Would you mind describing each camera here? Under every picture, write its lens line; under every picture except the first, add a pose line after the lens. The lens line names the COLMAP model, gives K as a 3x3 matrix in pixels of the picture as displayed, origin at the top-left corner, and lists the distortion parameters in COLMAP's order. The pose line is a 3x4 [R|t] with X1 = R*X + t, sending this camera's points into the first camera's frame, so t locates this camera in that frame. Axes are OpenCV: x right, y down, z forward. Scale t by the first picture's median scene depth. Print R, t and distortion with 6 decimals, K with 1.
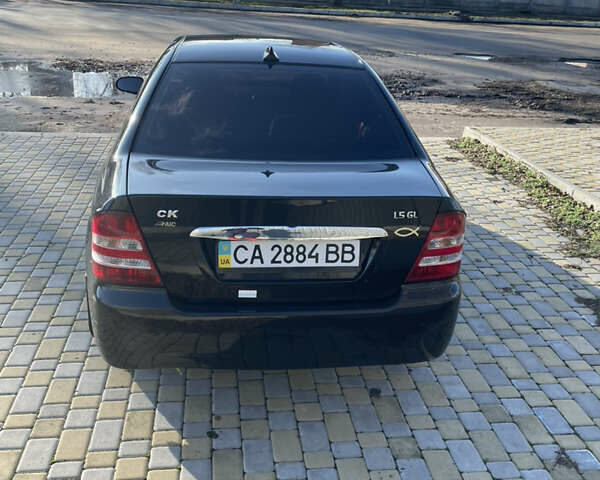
lens RADIAL K [[601.7, 0, 298.1], [0, 601.7, 225.9], [0, 0, 1]] dist [0.107054, -0.143434]
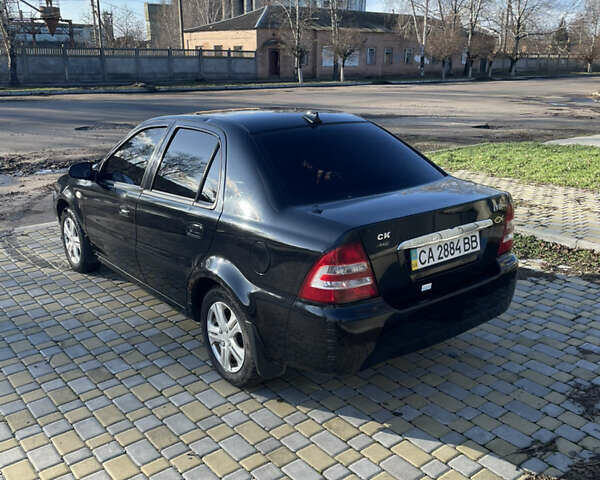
lens RADIAL K [[601.7, 0, 298.1], [0, 601.7, 225.9], [0, 0, 1]] dist [0.107054, -0.143434]
pose [[0.858267, -0.191203, 0.476255, -0.944048], [0.240746, 0.969563, -0.044599, -0.026980], [-0.453232, 0.152934, 0.878175, -0.068968]]
